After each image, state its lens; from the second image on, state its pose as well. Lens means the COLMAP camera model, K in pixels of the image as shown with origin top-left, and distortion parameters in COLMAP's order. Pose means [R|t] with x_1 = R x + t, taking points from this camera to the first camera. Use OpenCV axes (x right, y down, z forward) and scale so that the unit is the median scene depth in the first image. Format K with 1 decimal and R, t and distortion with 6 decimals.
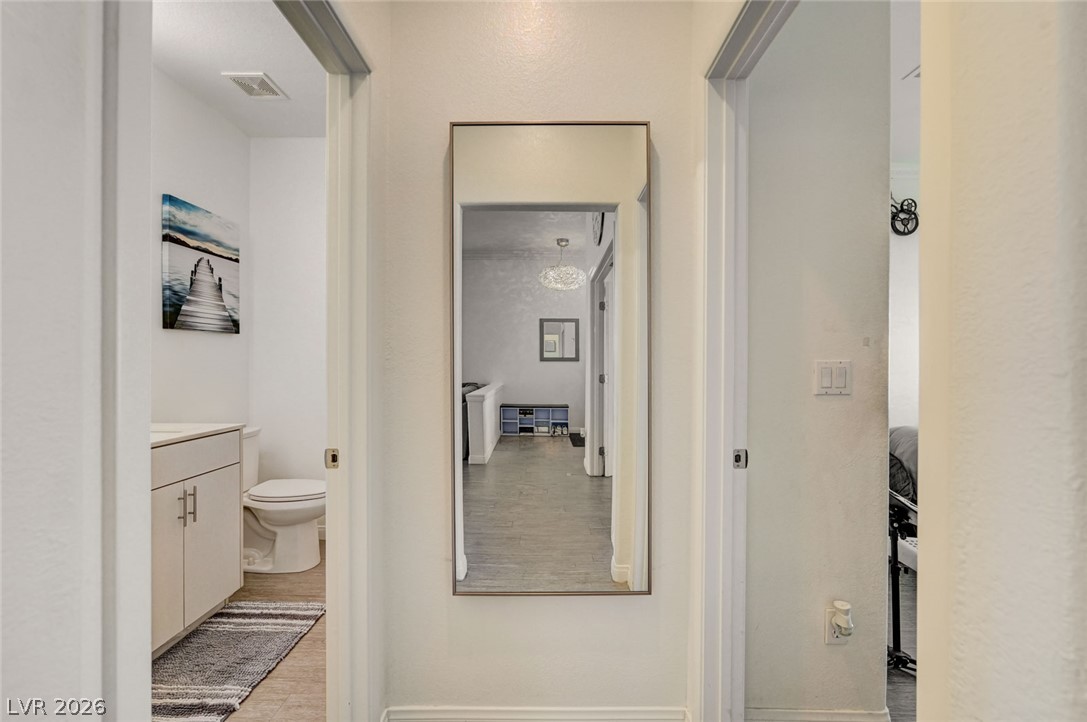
lens RADIAL K [[447.7, 0, 544.0], [0, 447.7, 361.4], [0, 0, 1]] dist [-0.002569, -0.000321]
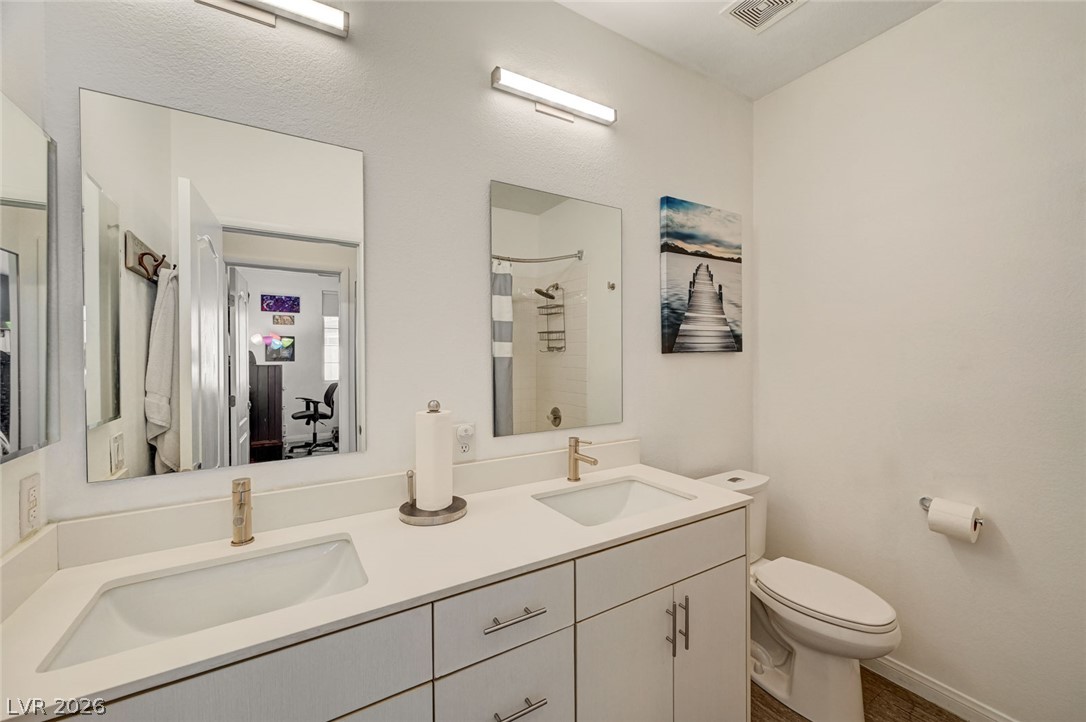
lens RADIAL K [[428.2, 0, 543.0], [0, 428.2, 361.0], [0, 0, 1]] dist [-0.000696, -0.000127]
pose [[0.517572, 0.003053, -0.855634, -0.245030], [0.008504, 0.999926, 0.008712, -0.063763], [0.855597, -0.011785, 0.517508, 0.347922]]
